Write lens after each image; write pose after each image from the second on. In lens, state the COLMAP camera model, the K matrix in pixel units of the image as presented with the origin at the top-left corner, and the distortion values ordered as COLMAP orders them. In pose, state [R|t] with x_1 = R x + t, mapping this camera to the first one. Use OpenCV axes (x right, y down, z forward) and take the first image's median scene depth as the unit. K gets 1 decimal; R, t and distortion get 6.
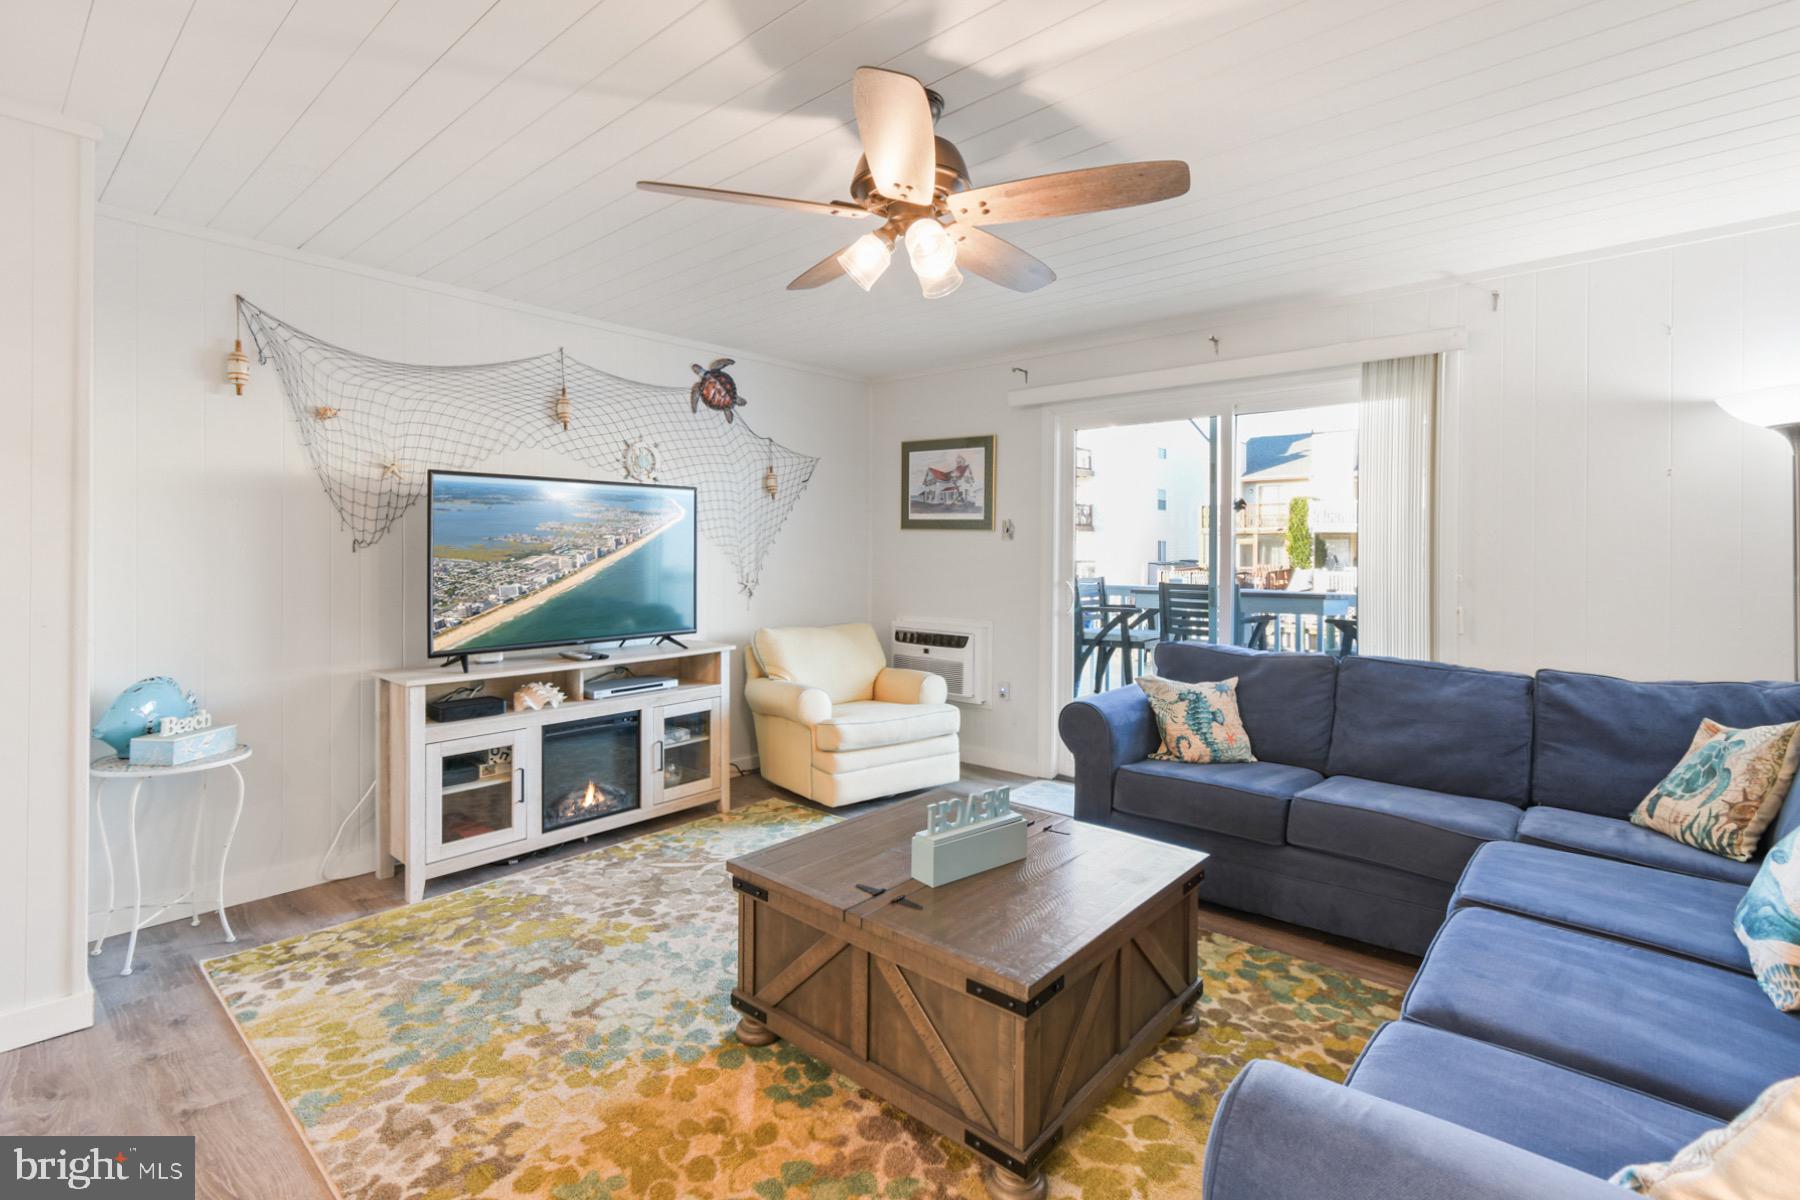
lens RADIAL K [[815.8, 0, 887.8], [0, 815.8, 553.2], [0, 0, 1]] dist [-0.002060, 0.001301]
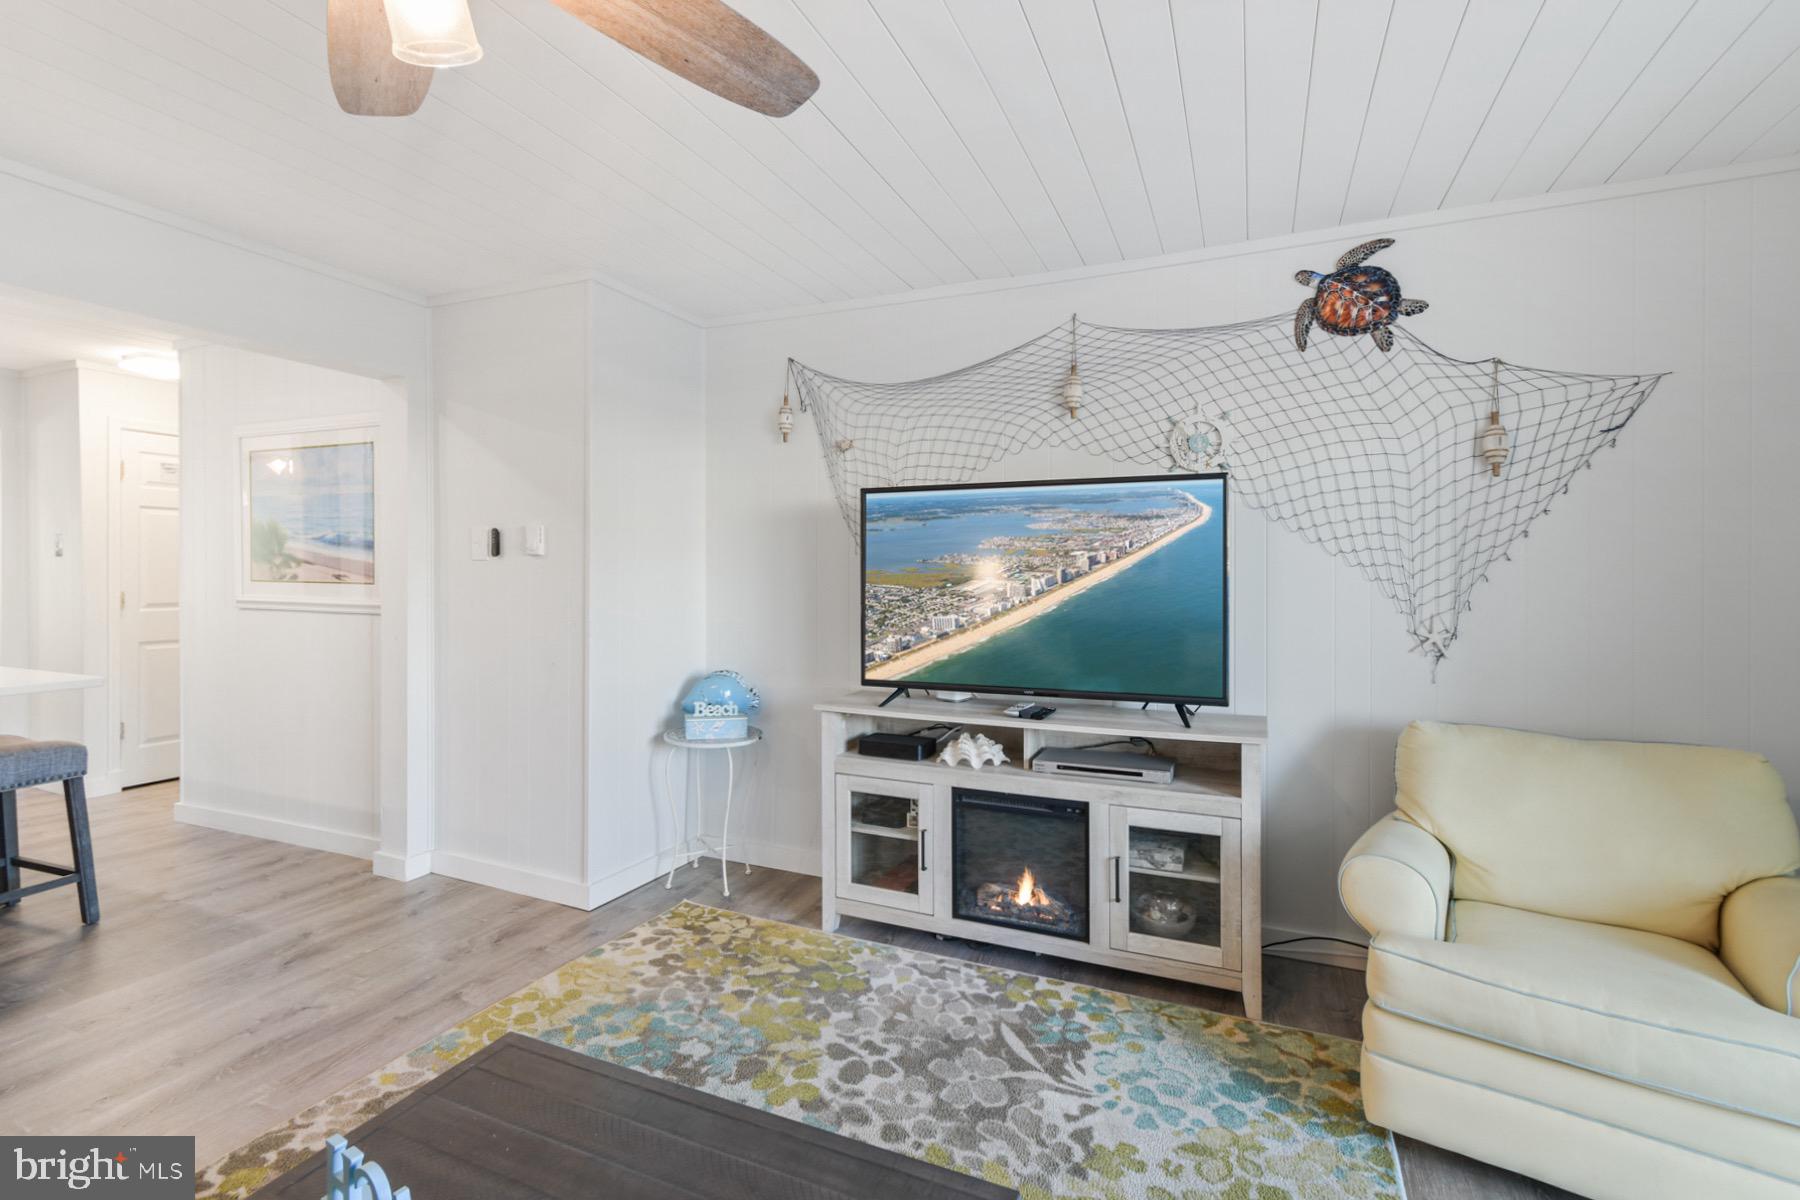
lens RADIAL K [[815.8, 0, 904.0], [0, 815.8, 581.3], [0, 0, 1]] dist [-0.002060, 0.001301]
pose [[0.309751, 0.005320, -0.950803, 0.325594], [-0.007165, 0.999969, 0.003261, 0.002701], [0.950791, 0.005802, 0.309780, 0.670392]]
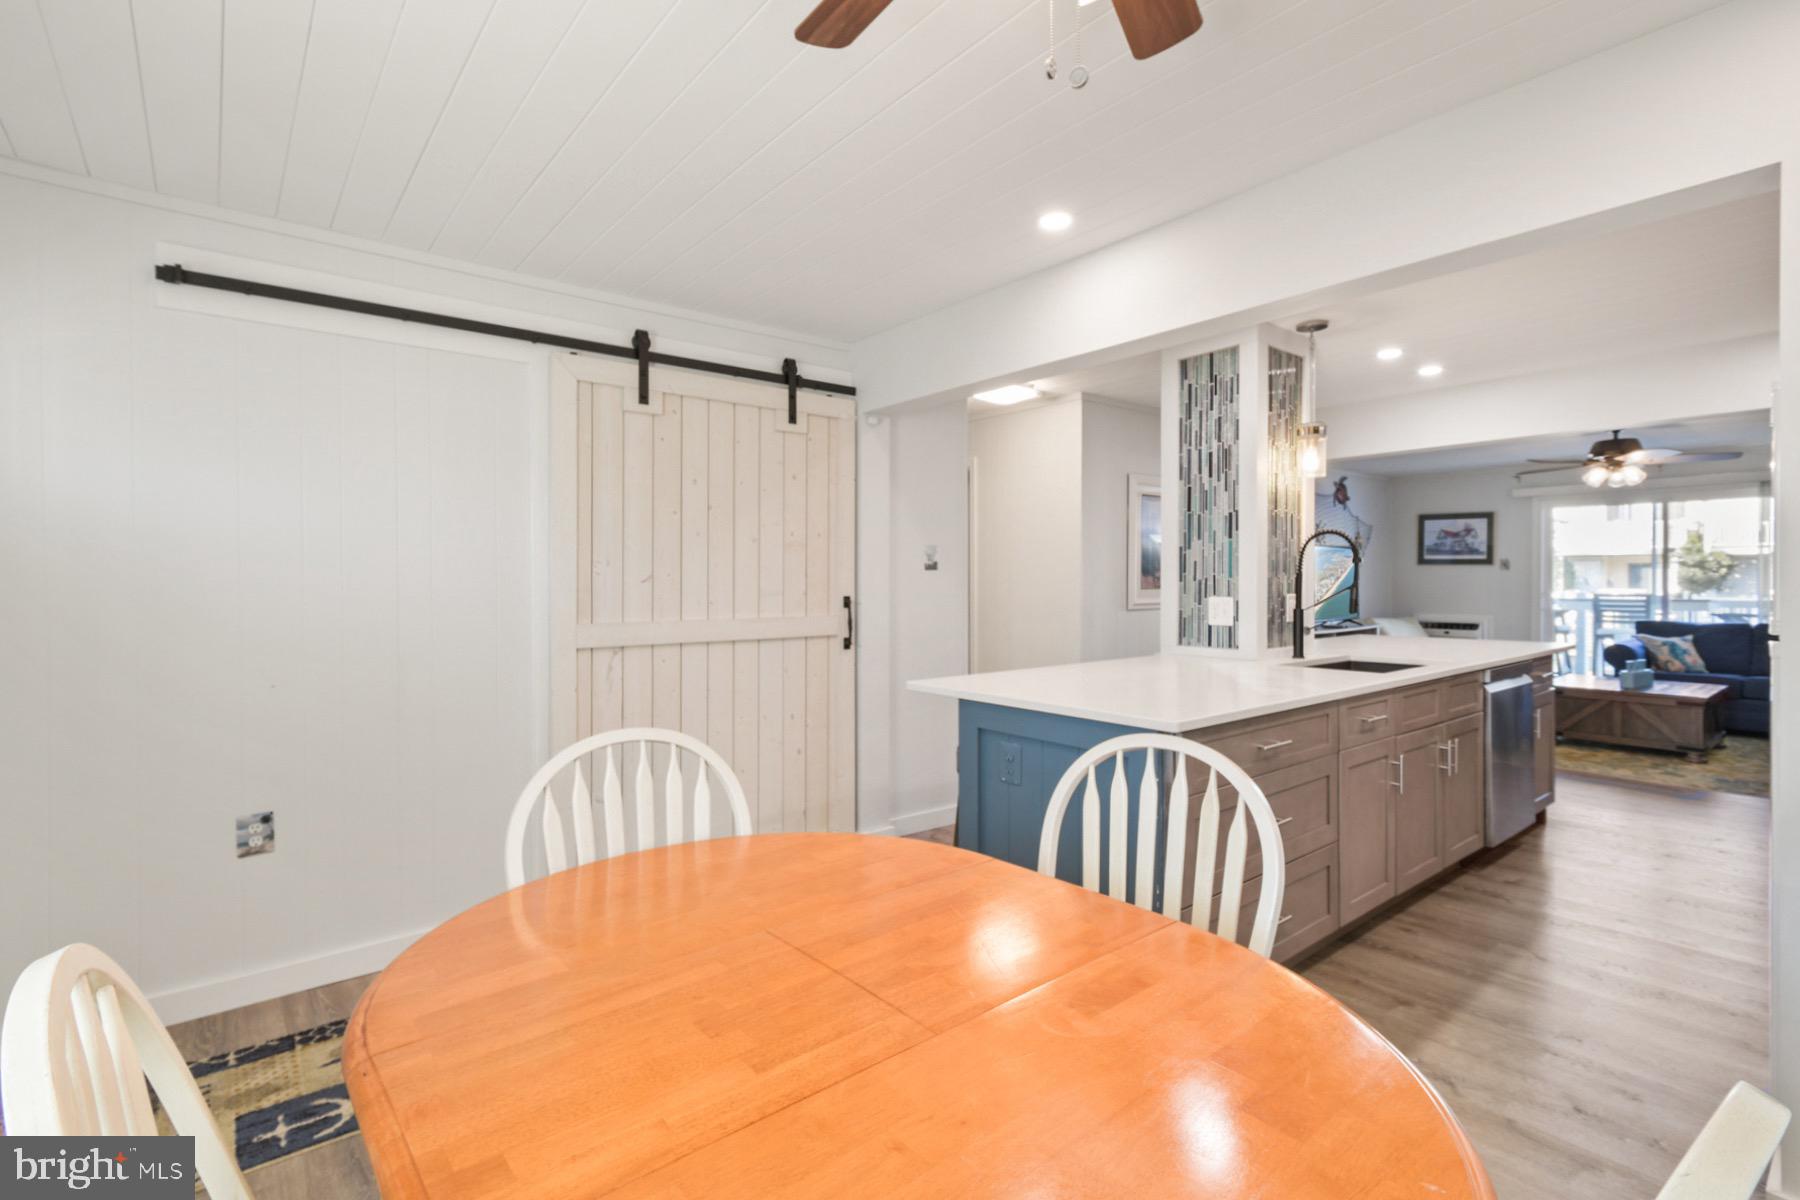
lens RADIAL K [[815.8, 0, 888.2], [0, 815.8, 584.9], [0, 0, 1]] dist [-0.002060, 0.001301]
pose [[0.984171, -0.010908, -0.176886, -1.196110], [0.011354, 0.999934, 0.001512, -0.002470], [0.176858, -0.003496, 0.984230, -1.383654]]
